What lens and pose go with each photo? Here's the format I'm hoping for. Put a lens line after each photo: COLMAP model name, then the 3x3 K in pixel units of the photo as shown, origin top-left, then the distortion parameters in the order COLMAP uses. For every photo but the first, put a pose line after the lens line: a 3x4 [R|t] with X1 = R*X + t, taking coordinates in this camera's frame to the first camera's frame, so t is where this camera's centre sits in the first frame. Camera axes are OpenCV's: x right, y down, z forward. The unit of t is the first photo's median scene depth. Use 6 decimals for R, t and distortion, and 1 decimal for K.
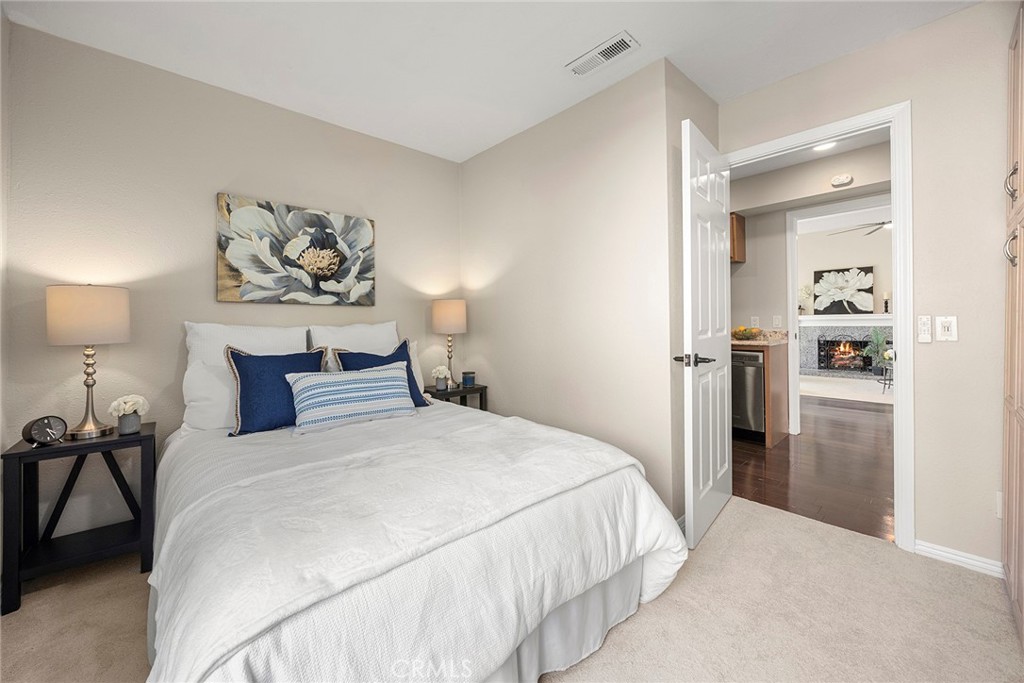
lens RADIAL K [[399.6, 0, 497.4], [0, 399.6, 325.9], [0, 0, 1]] dist [-0.000163, 0.000029]
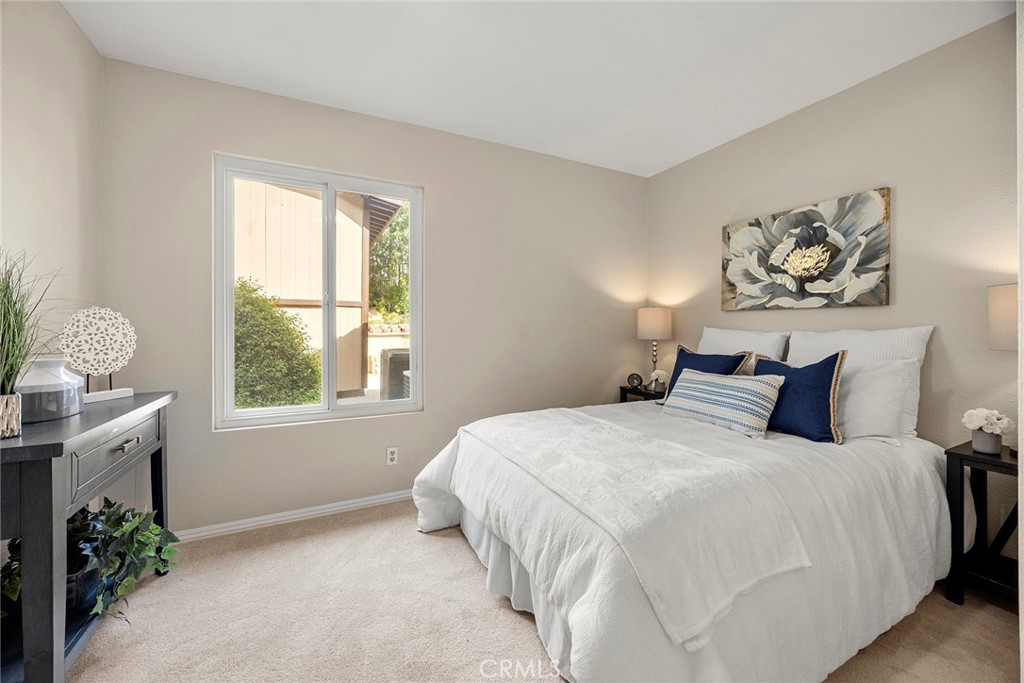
lens RADIAL K [[399.6, 0, 516.7], [0, 399.6, 326.8], [0, 0, 1]] dist [-0.000163, 0.000029]
pose [[-0.260545, -0.000654, -0.965461, 0.631197], [-0.014147, 0.999895, 0.003141, -0.005363], [0.965358, 0.014477, -0.260527, 0.619033]]
